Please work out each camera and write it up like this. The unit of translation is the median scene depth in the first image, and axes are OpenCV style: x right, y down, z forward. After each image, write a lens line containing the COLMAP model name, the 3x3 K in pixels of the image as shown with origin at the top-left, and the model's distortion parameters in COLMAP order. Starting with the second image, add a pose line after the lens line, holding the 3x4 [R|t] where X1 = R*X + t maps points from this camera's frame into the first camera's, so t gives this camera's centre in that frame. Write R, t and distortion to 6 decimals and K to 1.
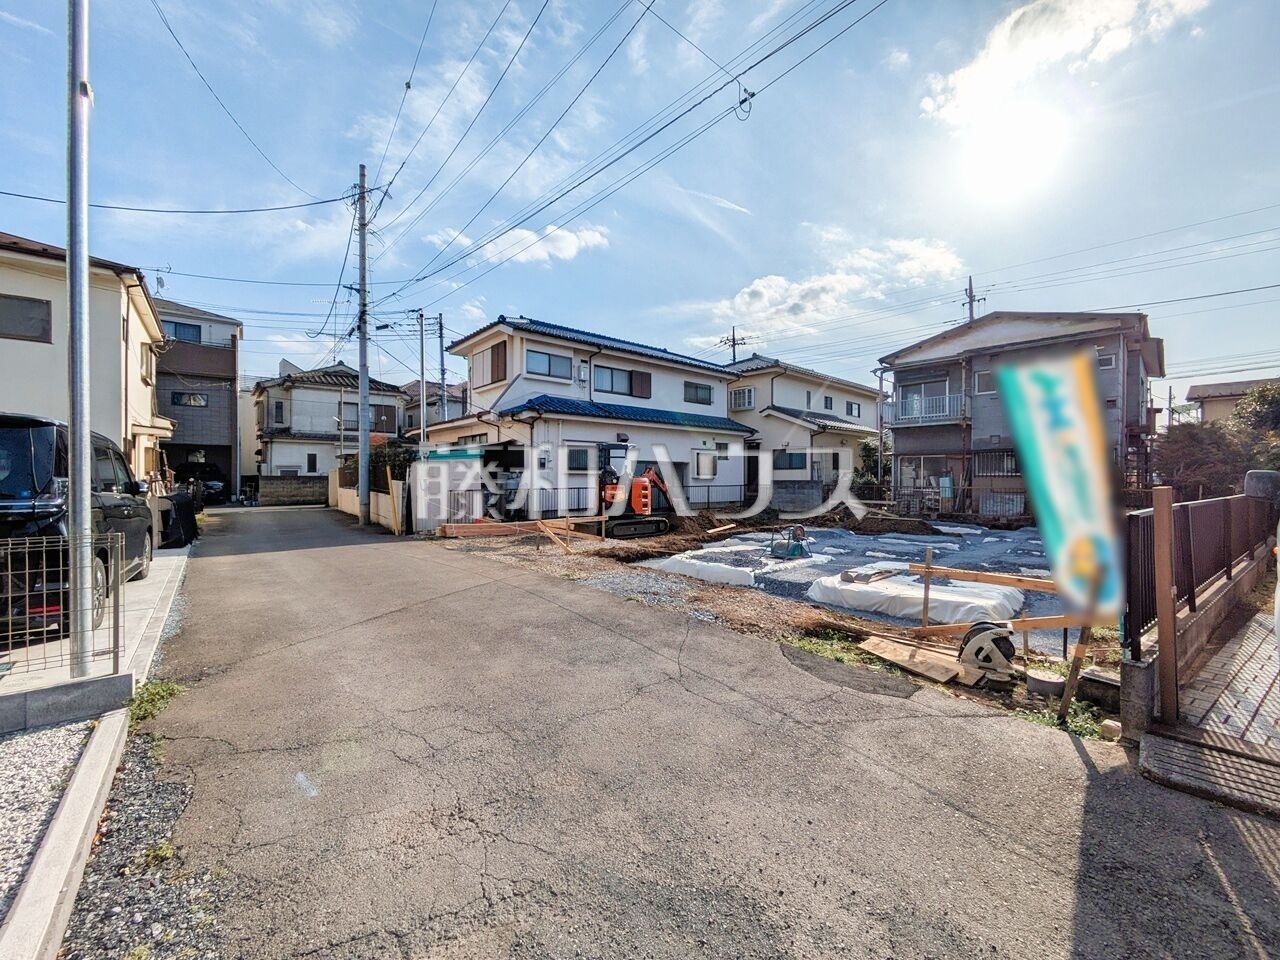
lens RADIAL K [[507.7, 0, 646.0], [0, 507.7, 480.6], [0, 0, 1]] dist [-0.000083, 0.001266]
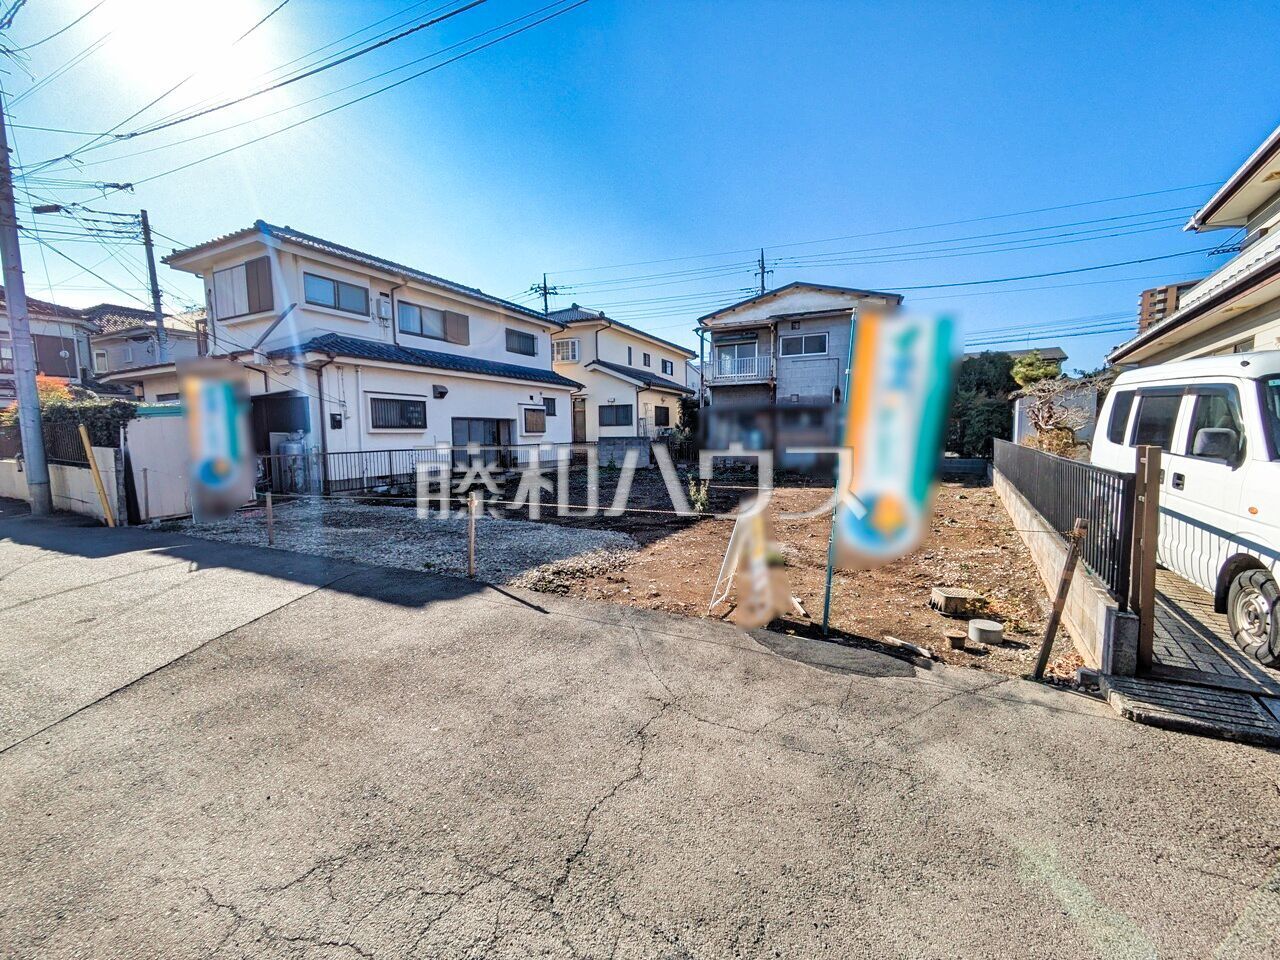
lens RADIAL K [[507.7, 0, 645.4], [0, 507.7, 478.1], [0, 0, 1]] dist [-0.000083, 0.001266]
pose [[0.926476, -0.045896, 0.373545, -0.052126], [0.015227, 0.996295, 0.084644, -0.003953], [-0.376046, -0.072732, 0.923742, 0.067145]]
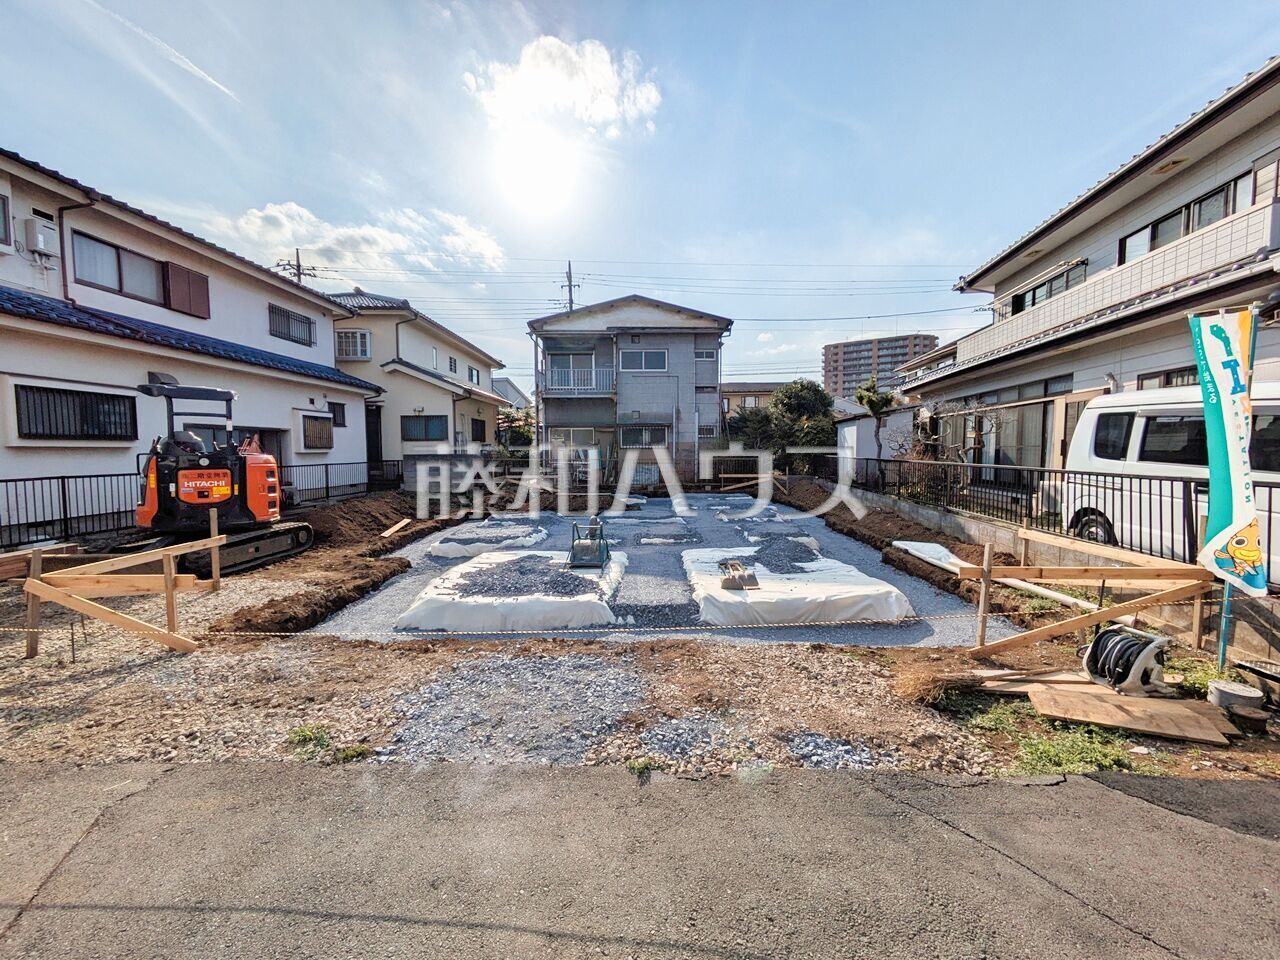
lens RADIAL K [[507.7, 0, 644.6], [0, 507.7, 479.0], [0, 0, 1]] dist [-0.000083, 0.001266]
pose [[0.677360, -0.049135, 0.734009, -0.102244], [0.010477, 0.998310, 0.057159, -0.004905], [-0.735578, -0.031027, 0.676730, 0.244879]]
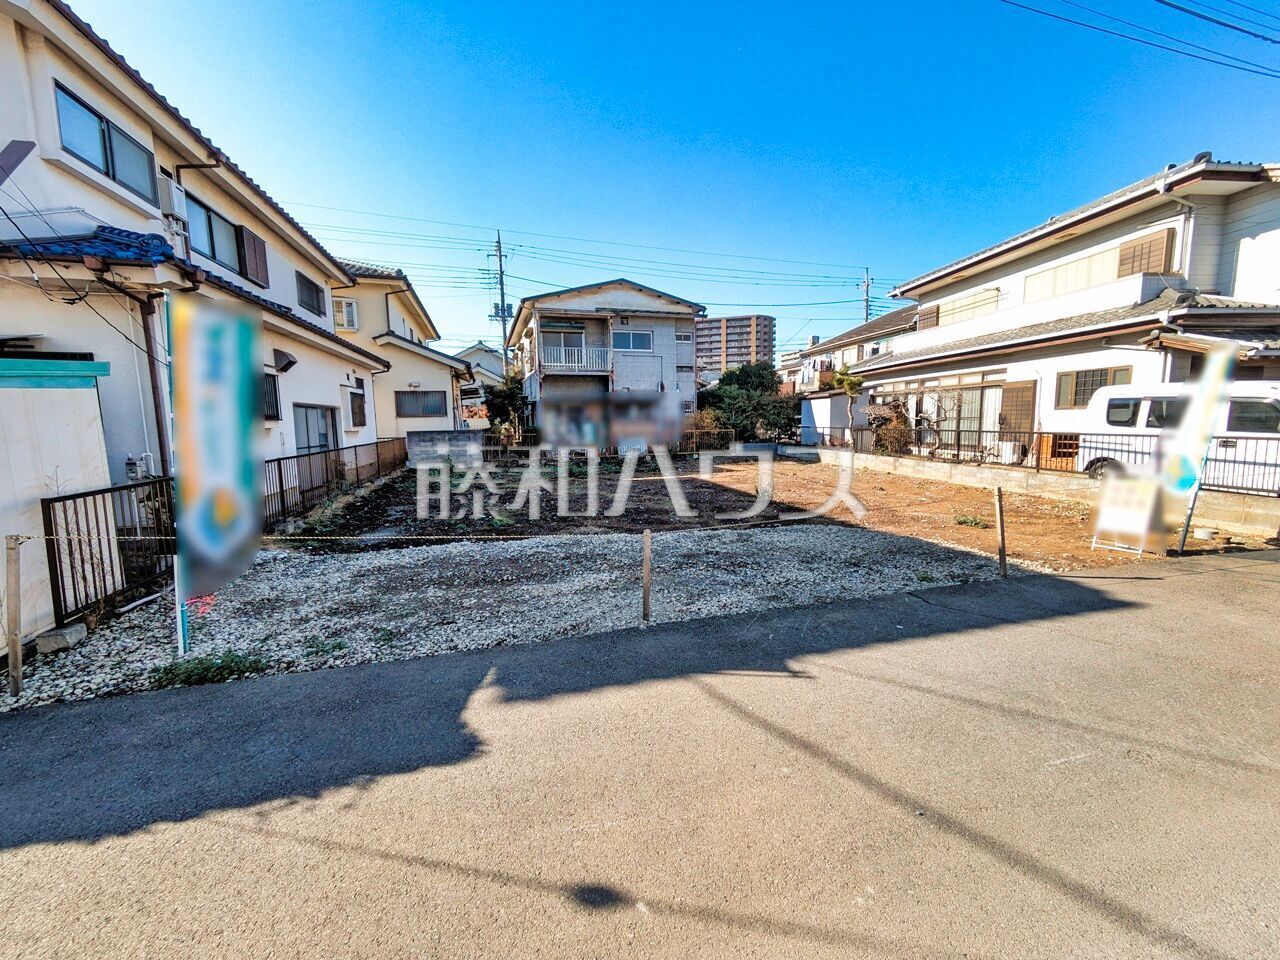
lens RADIAL K [[507.7, 0, 645.5], [0, 507.7, 479.2], [0, 0, 1]] dist [-0.000083, 0.001266]
pose [[0.436493, -0.114753, 0.892360, -0.369663], [0.021822, 0.992891, 0.117007, -0.013491], [-0.899443, -0.031600, 0.435894, 0.431252]]
